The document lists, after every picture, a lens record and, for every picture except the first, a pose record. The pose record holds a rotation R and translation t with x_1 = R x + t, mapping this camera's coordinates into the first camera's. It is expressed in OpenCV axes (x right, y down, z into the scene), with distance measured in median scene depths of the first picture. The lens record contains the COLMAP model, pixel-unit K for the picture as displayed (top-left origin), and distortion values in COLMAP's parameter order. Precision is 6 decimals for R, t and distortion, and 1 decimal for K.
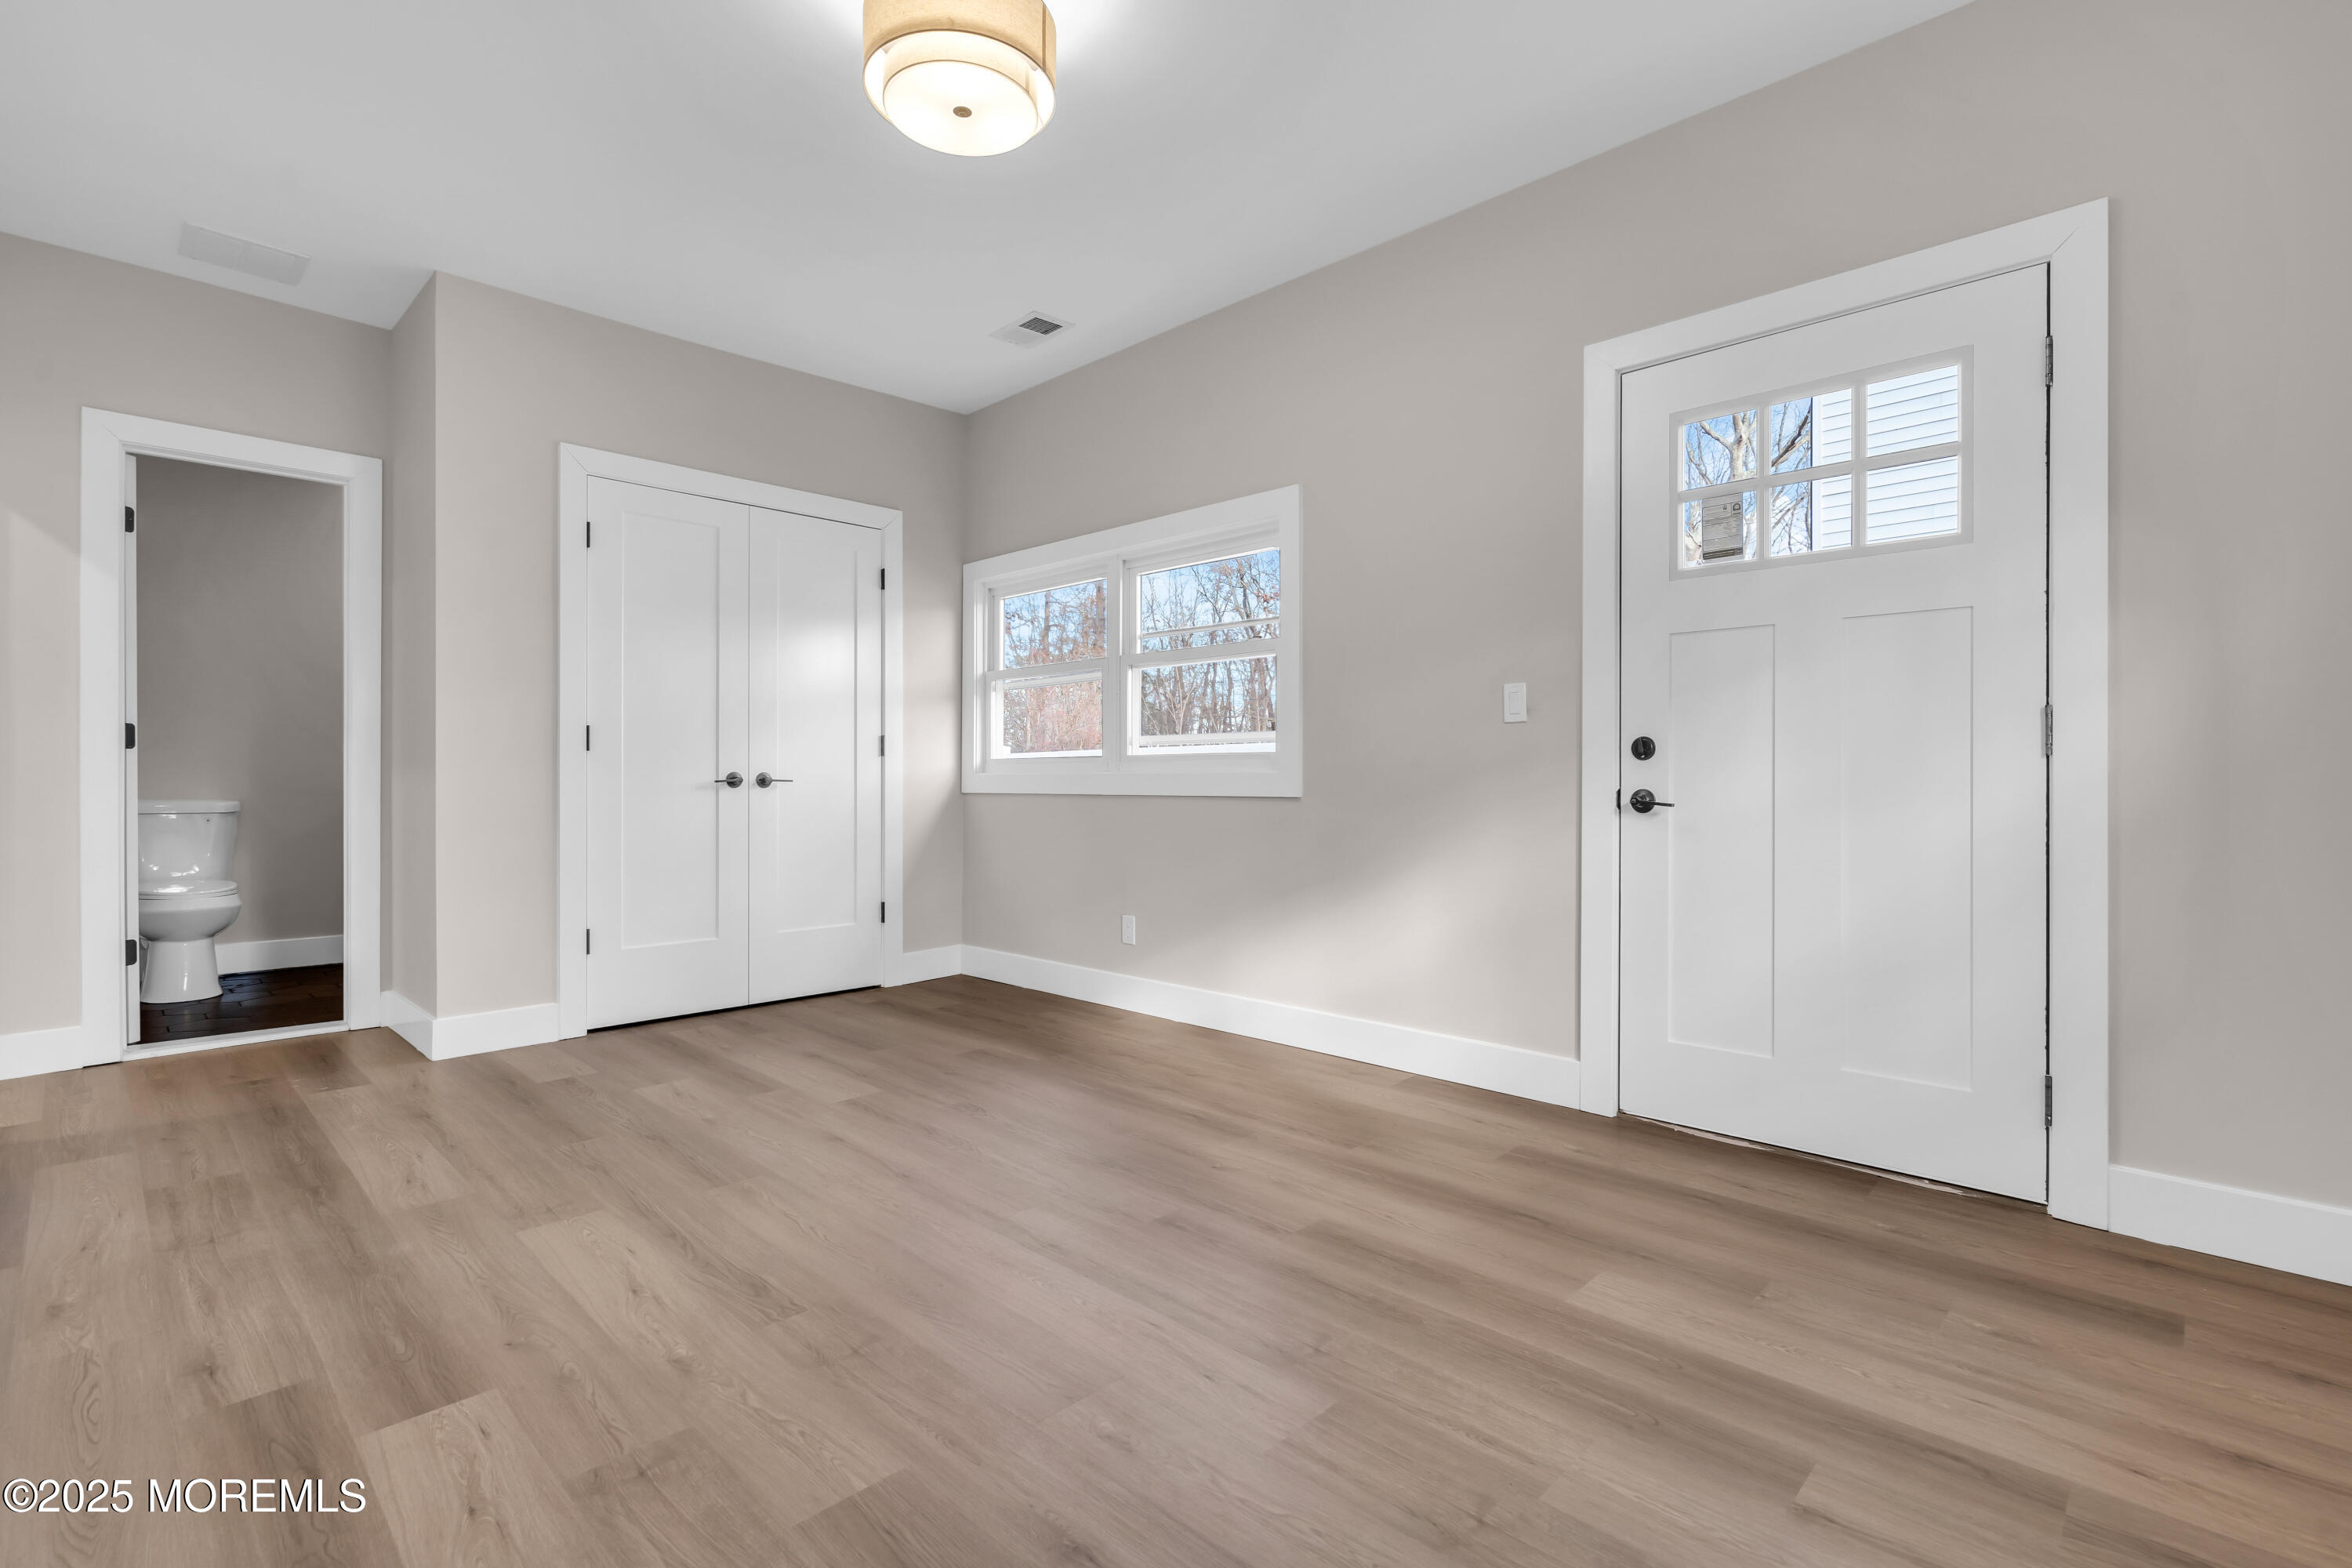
lens RADIAL K [[1082.0, 0, 1172.6], [0, 1082.0, 784.8], [0, 0, 1]] dist [-0.004125, 0.000860]
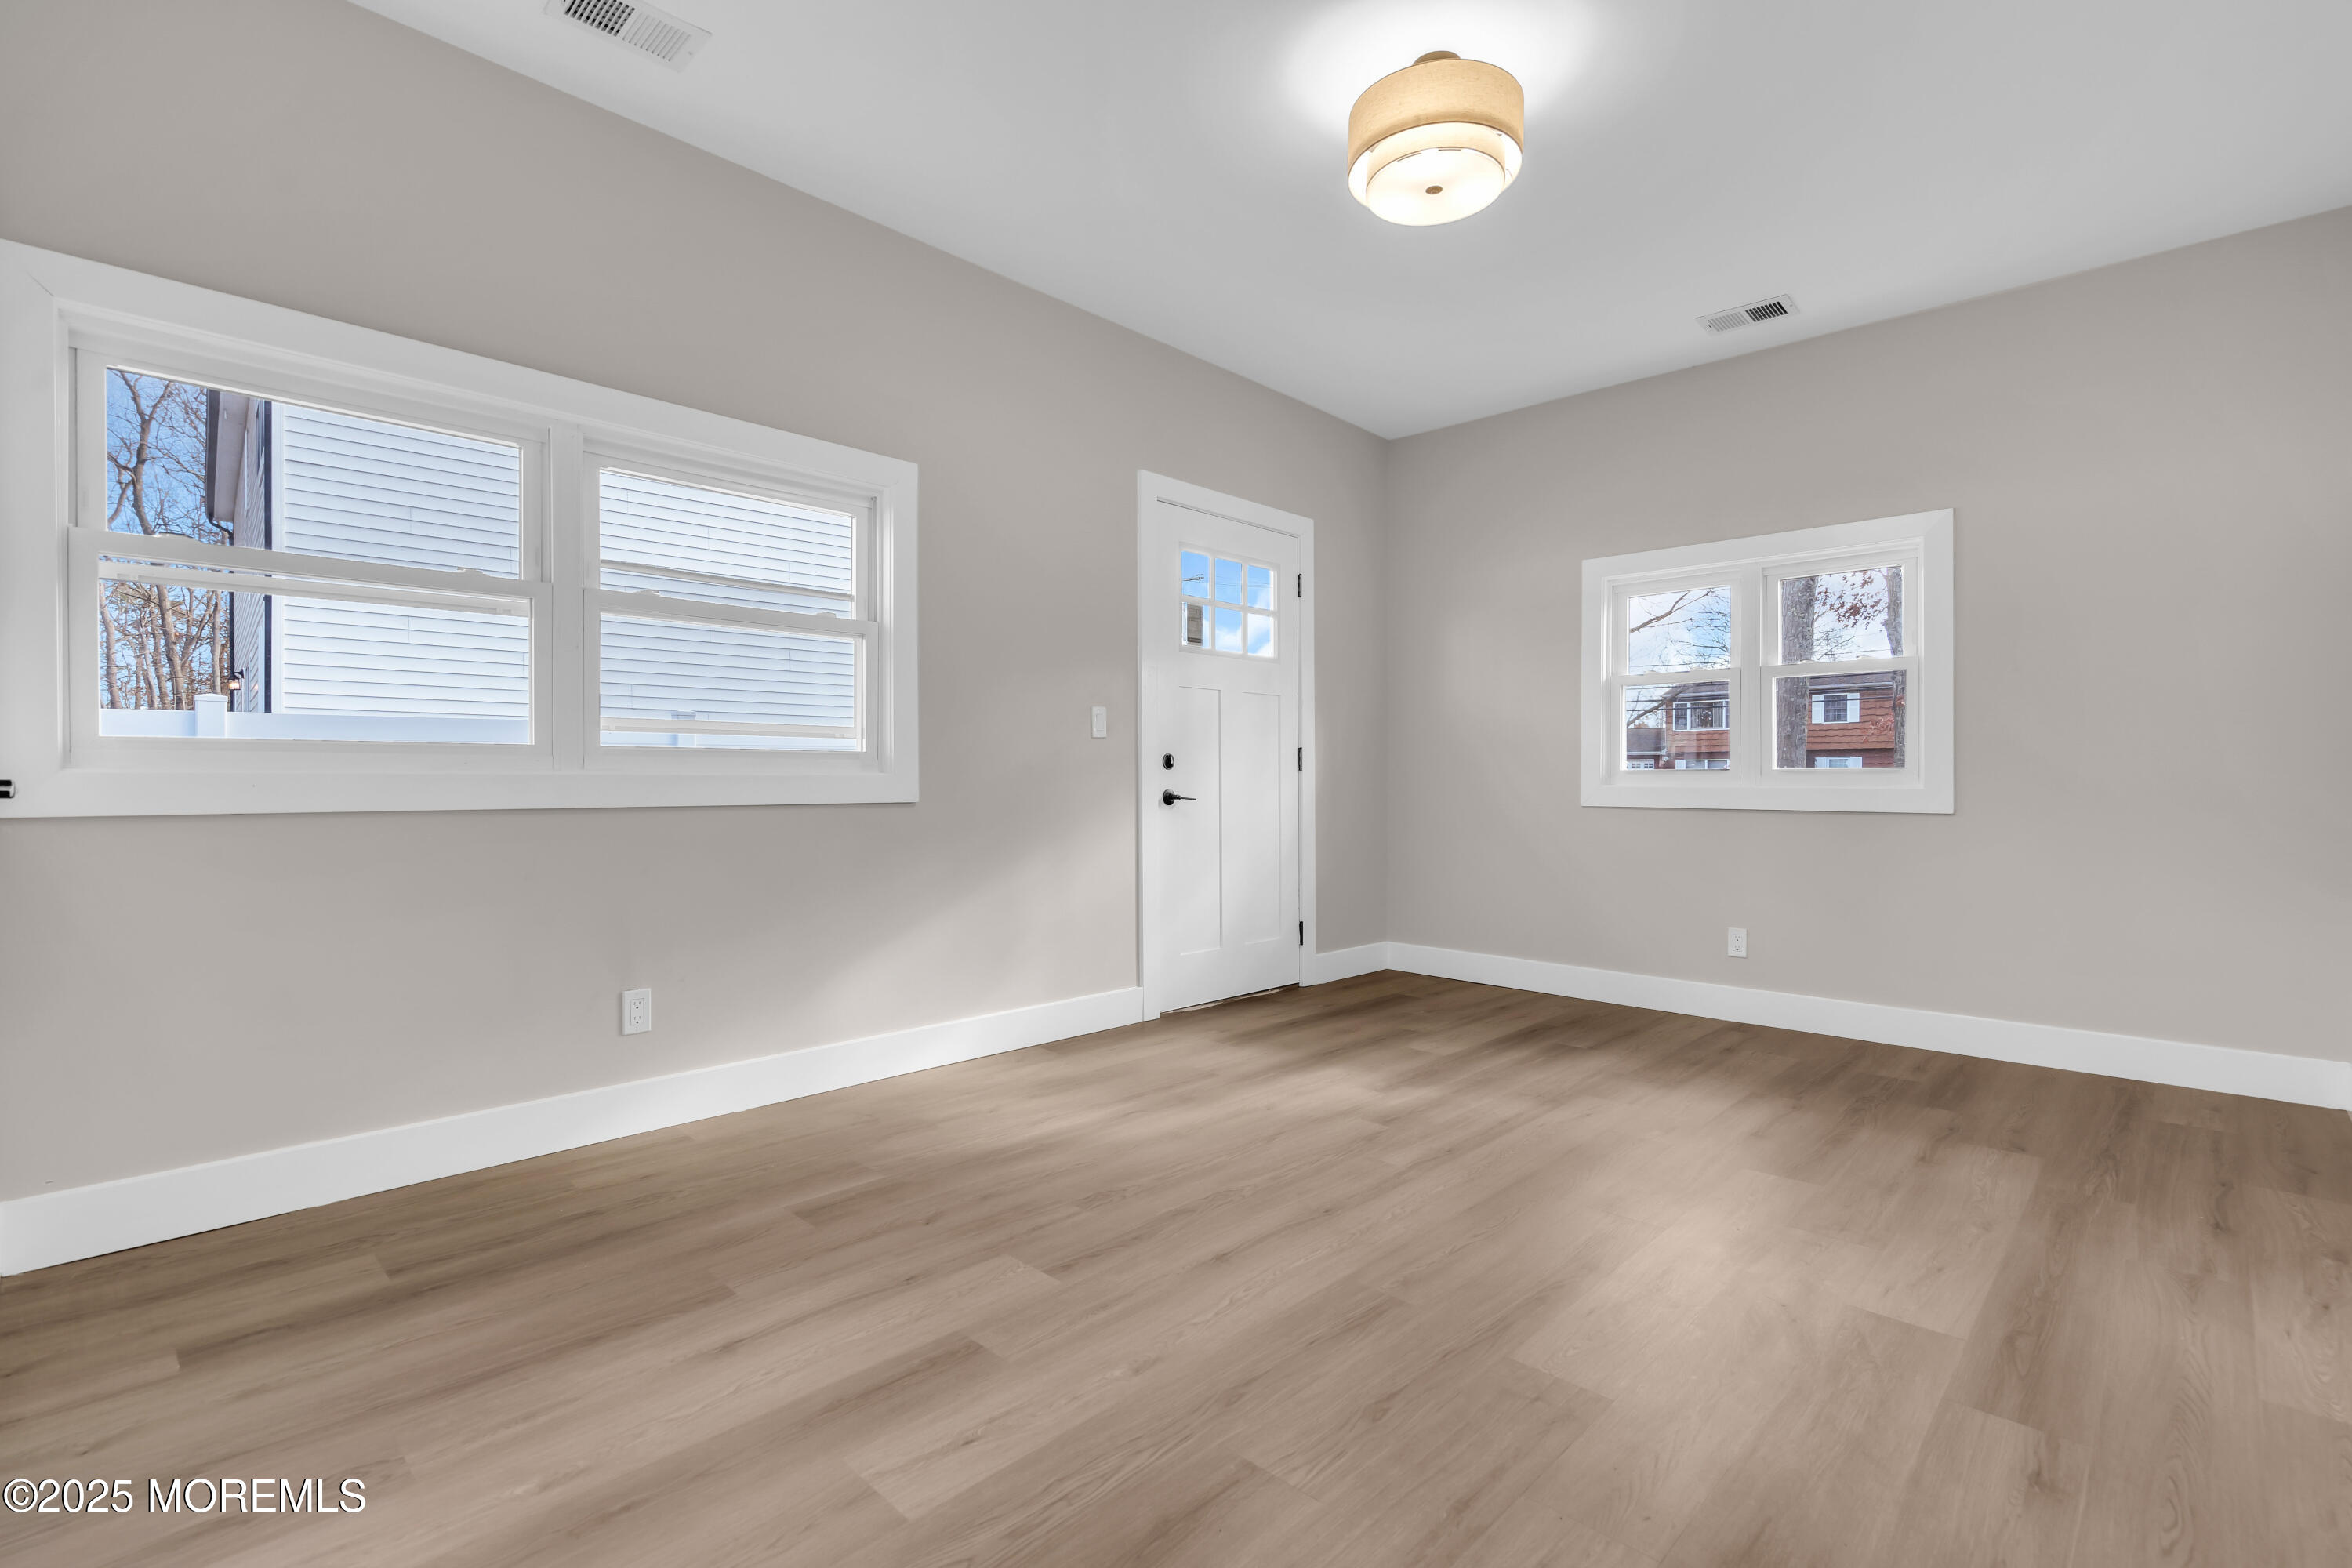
lens RADIAL K [[1082.0, 0, 1170.1], [0, 1082.0, 789.5], [0, 0, 1]] dist [-0.004125, 0.000860]
pose [[-0.013626, -0.007277, 0.999881, -1.032159], [0.003774, 0.999966, 0.007329, -0.006565], [-0.999900, 0.003874, -0.013598, 1.010517]]
